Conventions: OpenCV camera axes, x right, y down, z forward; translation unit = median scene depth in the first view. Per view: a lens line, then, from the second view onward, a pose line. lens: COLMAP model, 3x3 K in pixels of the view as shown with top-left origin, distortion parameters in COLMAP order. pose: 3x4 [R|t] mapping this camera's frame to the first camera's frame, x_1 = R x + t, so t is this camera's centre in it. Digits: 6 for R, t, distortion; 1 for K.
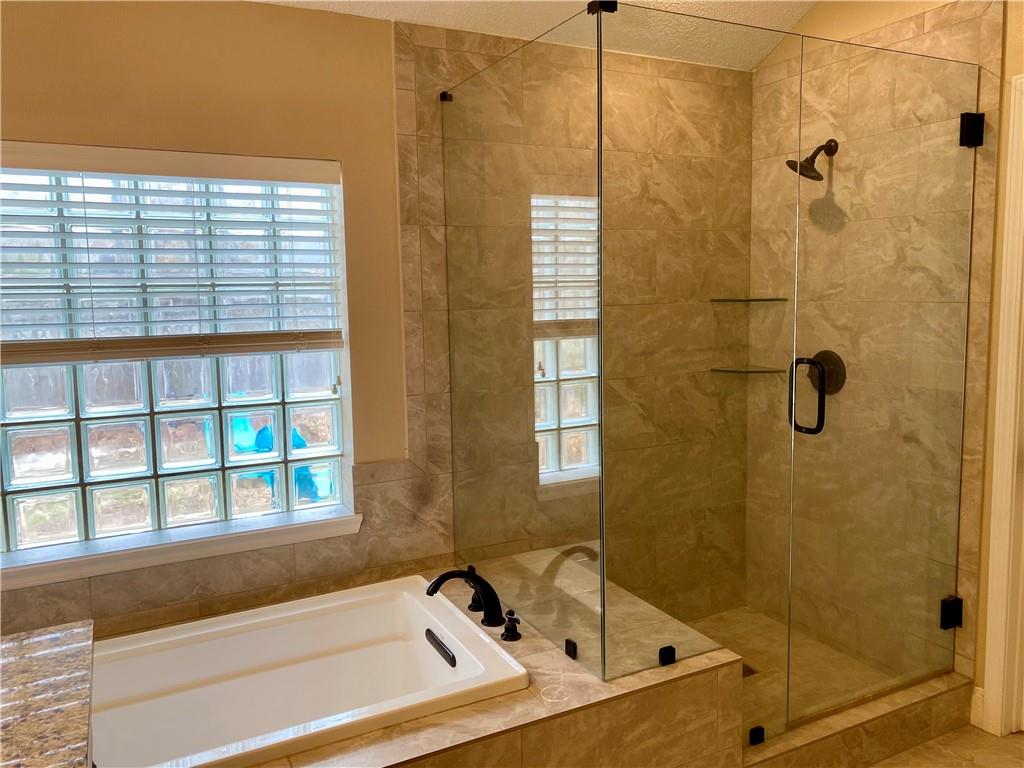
lens RADIAL K [[774.6, 0, 513.2], [0, 774.6, 373.7], [0, 0, 1]] dist [0.077333, -0.099284]
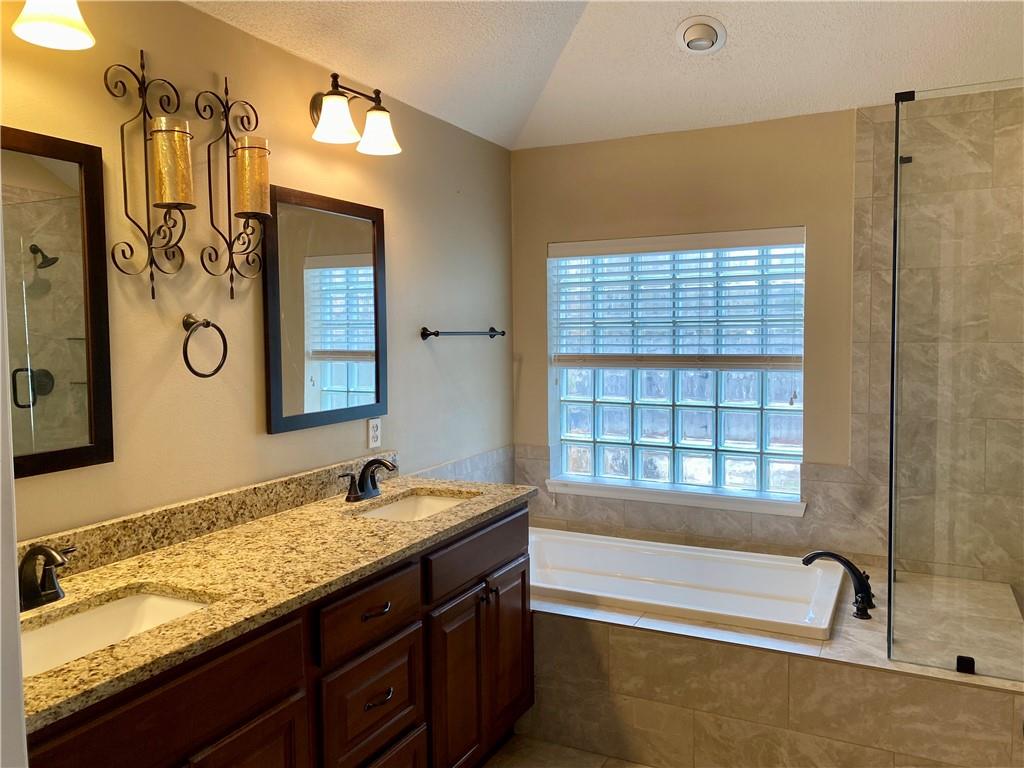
lens RADIAL K [[774.6, 0, 513.2], [0, 774.6, 373.7], [0, 0, 1]] dist [0.077333, -0.099284]
pose [[0.584553, 0.059554, -0.809167, 0.535560], [-0.089157, 0.995978, 0.008895, 0.003735], [0.806442, 0.066943, 0.587511, -0.132798]]
